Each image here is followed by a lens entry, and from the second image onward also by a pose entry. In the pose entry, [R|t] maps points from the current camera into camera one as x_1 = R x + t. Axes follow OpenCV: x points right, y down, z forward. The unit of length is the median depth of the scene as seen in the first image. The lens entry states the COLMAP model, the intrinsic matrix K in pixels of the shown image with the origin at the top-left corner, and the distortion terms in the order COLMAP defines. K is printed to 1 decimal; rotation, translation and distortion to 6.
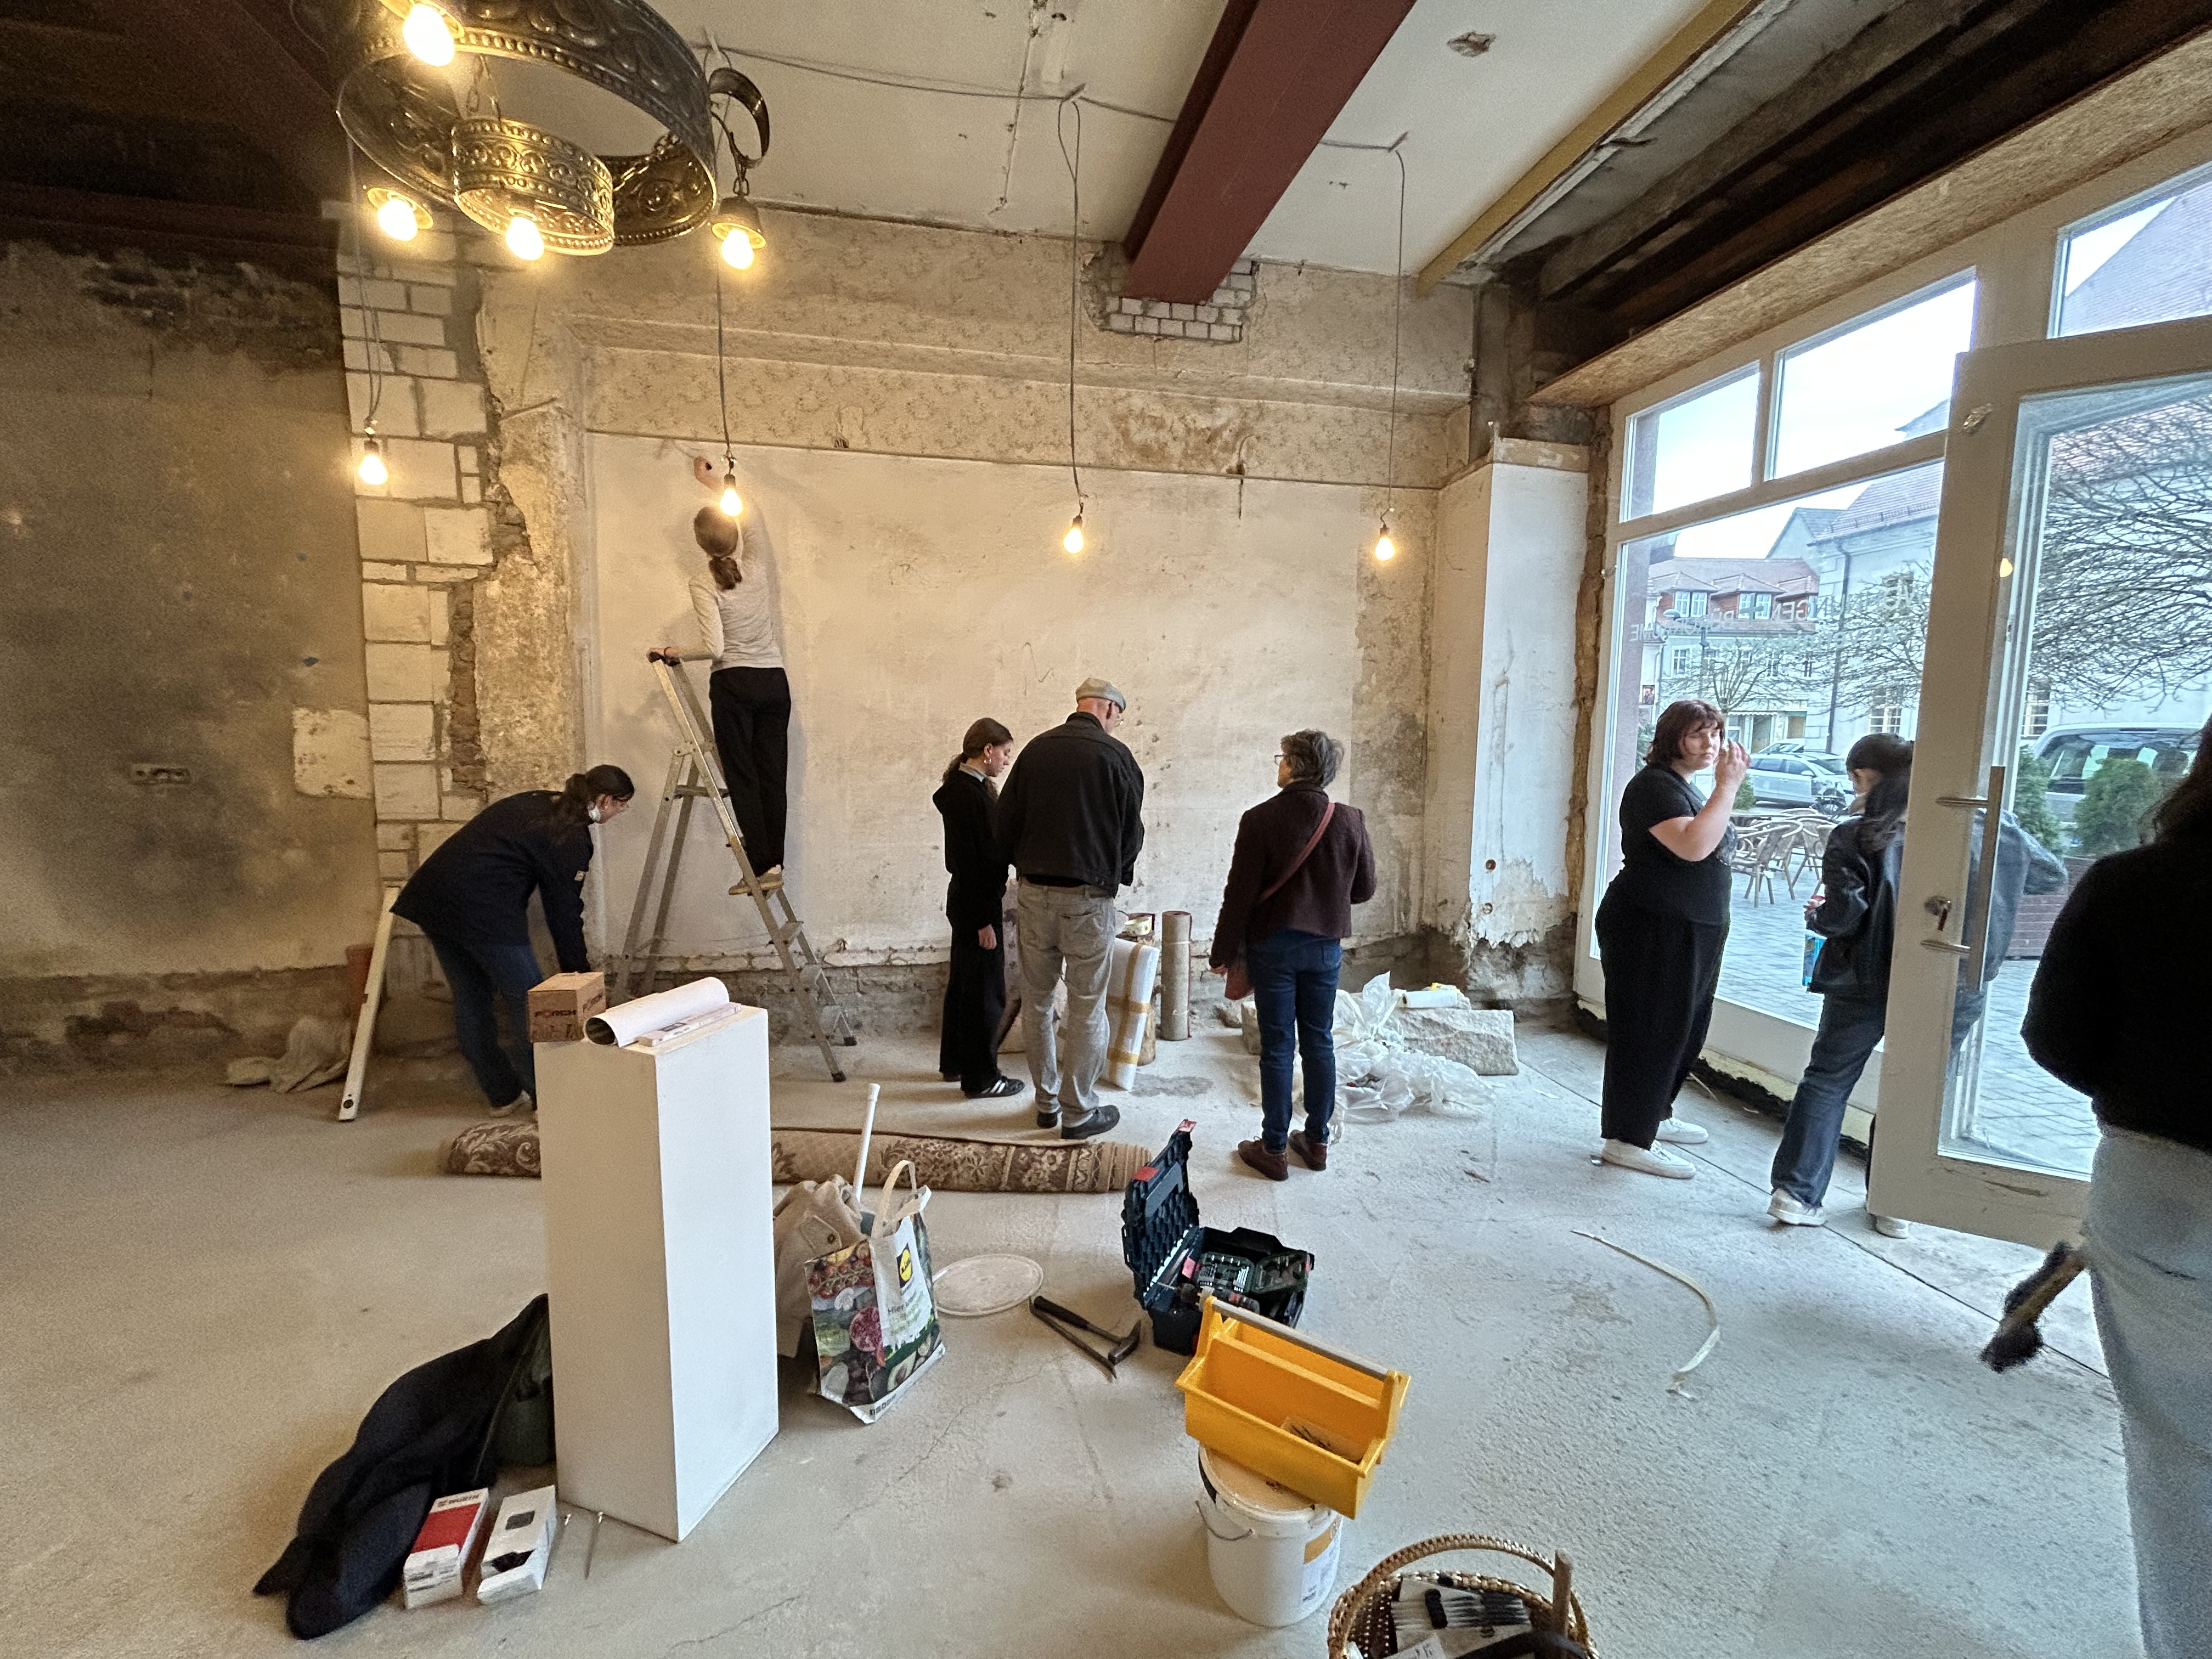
lens RADIAL K [[899.1, 0, 1100.5], [0, 899.1, 829.7], [0, 0, 1]] dist [0.001640, -0.001112]
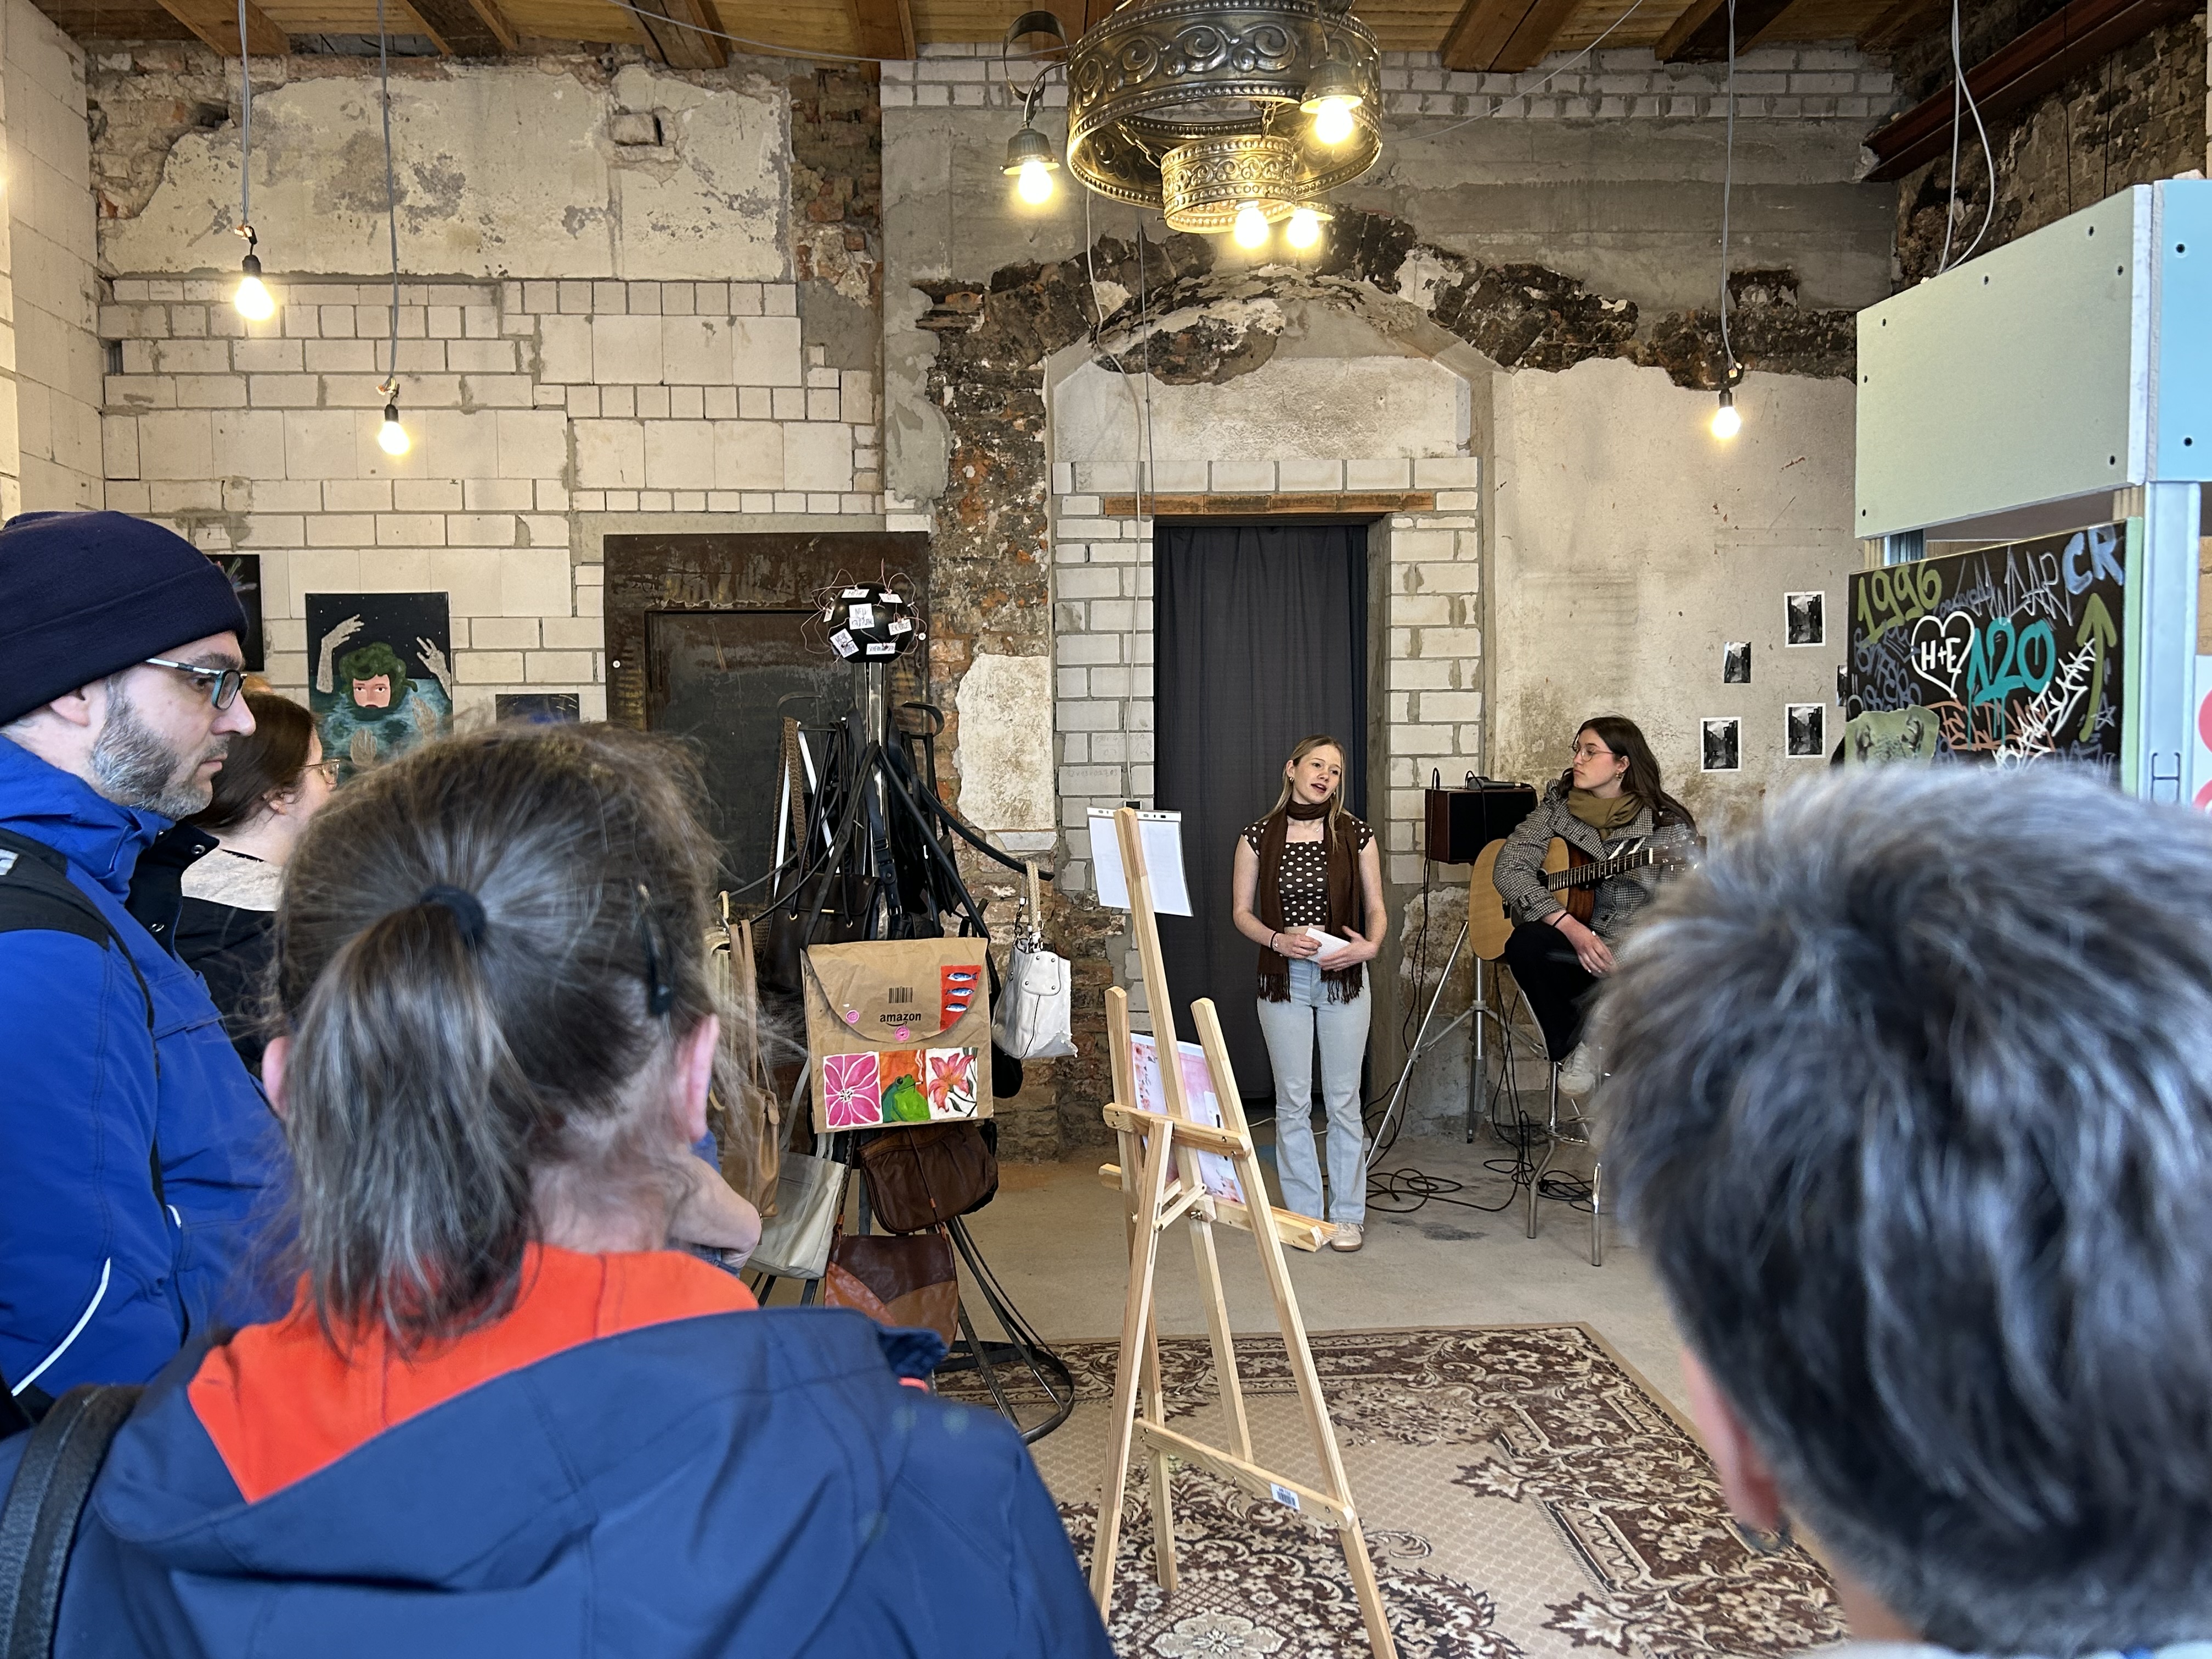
lens RADIAL K [[1878.1, 0, 1102.2], [0, 1878.1, 841.2], [0, 0, 1]] dist [0.051694, -0.059174]
pose [[-0.156308, 0.046403, -0.986618, 0.571474], [-0.088363, 0.994234, 0.060760, -0.038418], [0.983748, 0.096677, -0.151307, 0.466796]]
